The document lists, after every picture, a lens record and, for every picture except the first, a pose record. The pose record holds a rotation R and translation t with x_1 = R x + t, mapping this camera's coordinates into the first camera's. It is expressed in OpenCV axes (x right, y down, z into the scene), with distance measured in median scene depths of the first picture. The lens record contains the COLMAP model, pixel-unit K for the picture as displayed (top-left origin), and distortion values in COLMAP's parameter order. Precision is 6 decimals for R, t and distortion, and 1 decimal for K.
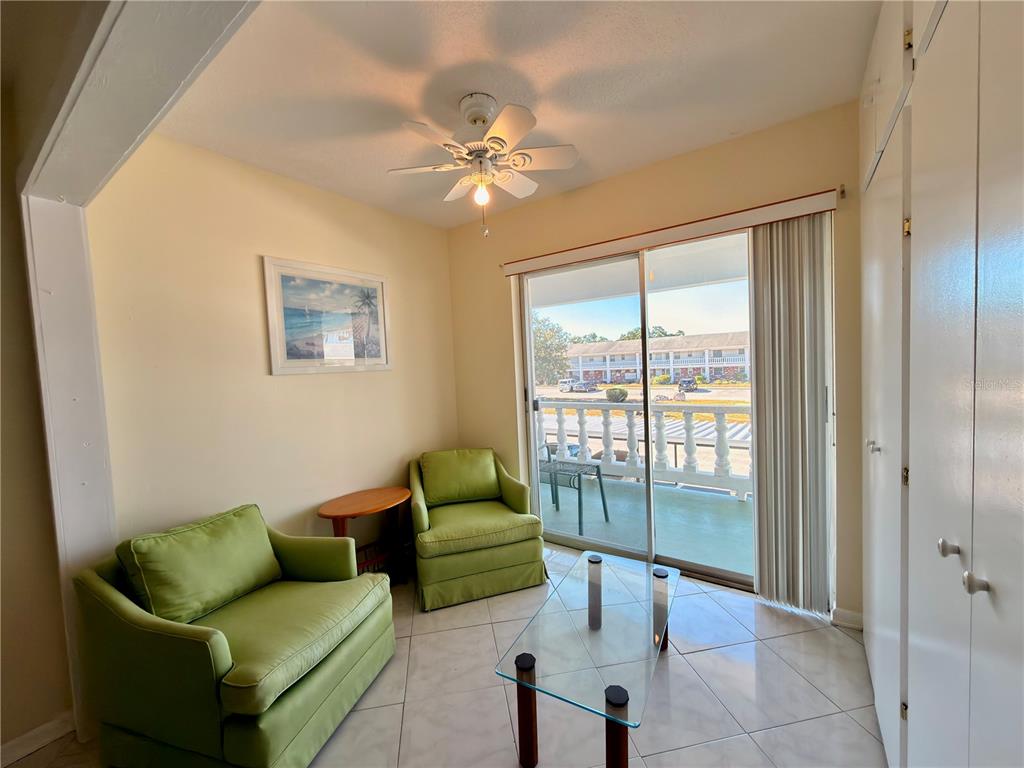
lens RADIAL K [[413.0, 0, 512.0], [0, 413.0, 384.0], [0, 0, 1]] dist [0.000826, 0.000008]
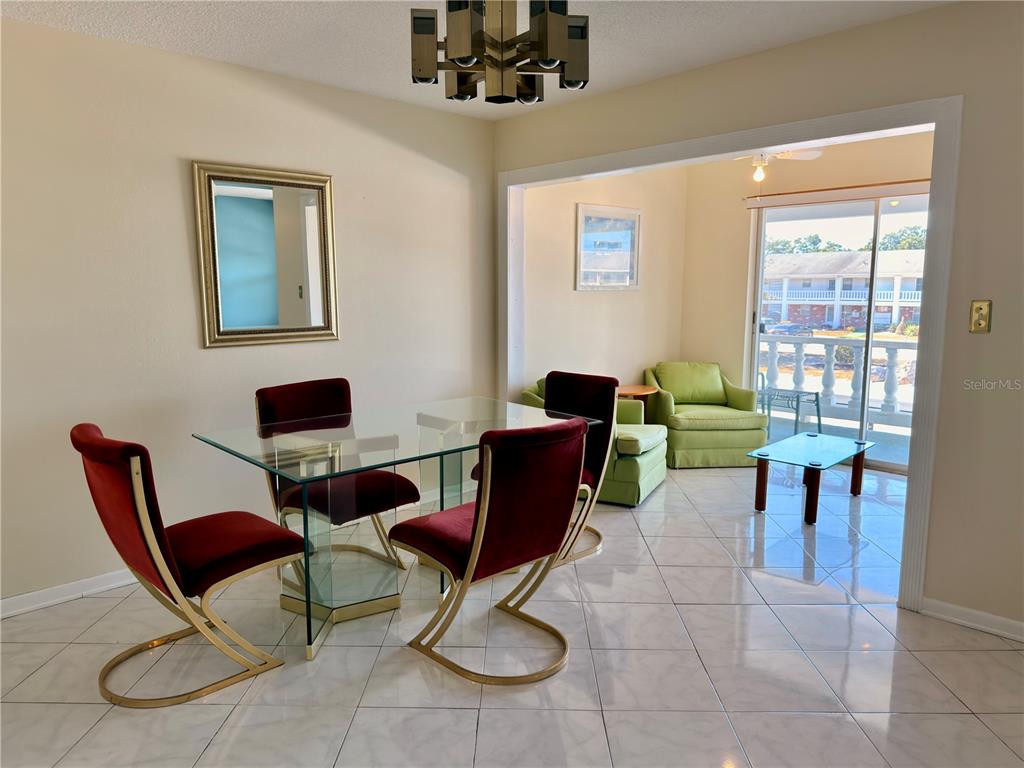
lens RADIAL K [[718.3, 0, 514.8], [0, 718.3, 391.0], [0, 0, 1]] dist [0.127653, -0.209234]
pose [[0.981849, 0.072289, -0.175346, -0.238021], [-0.054579, 0.993099, 0.103806, 0.053313], [0.181640, -0.092352, 0.979019, -1.032142]]
